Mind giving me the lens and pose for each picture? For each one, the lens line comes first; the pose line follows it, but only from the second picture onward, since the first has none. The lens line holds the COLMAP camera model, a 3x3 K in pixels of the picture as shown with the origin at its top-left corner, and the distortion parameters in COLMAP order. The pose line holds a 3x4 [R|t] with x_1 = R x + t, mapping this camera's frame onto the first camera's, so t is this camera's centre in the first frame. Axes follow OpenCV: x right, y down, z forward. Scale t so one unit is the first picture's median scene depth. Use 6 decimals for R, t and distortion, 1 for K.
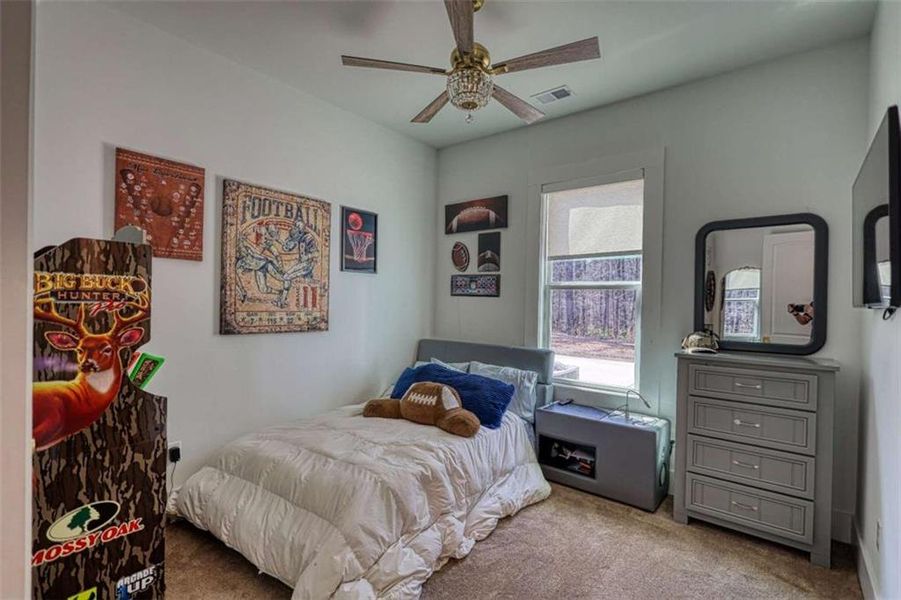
lens RADIAL K [[424.4, 0, 453.7], [0, 424.4, 303.9], [0, 0, 1]] dist [-0.007267, -0.000180]
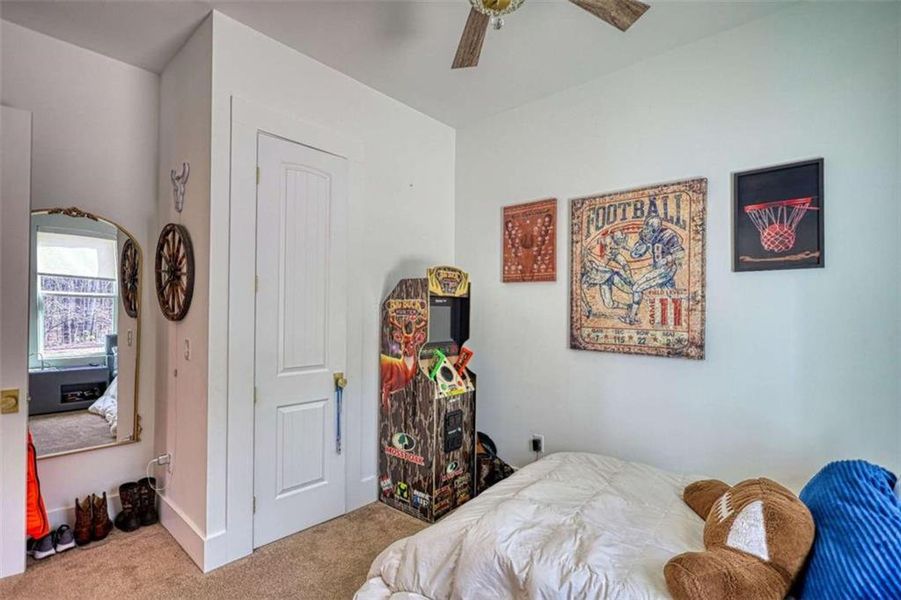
lens RADIAL K [[424.4, 0, 453.7], [0, 424.4, 303.9], [0, 0, 1]] dist [-0.007267, -0.000180]
pose [[-0.047787, -0.033375, -0.998300, 0.486326], [-0.016488, 0.999332, -0.032621, 0.000818], [0.998721, 0.014901, -0.048306, 0.716246]]
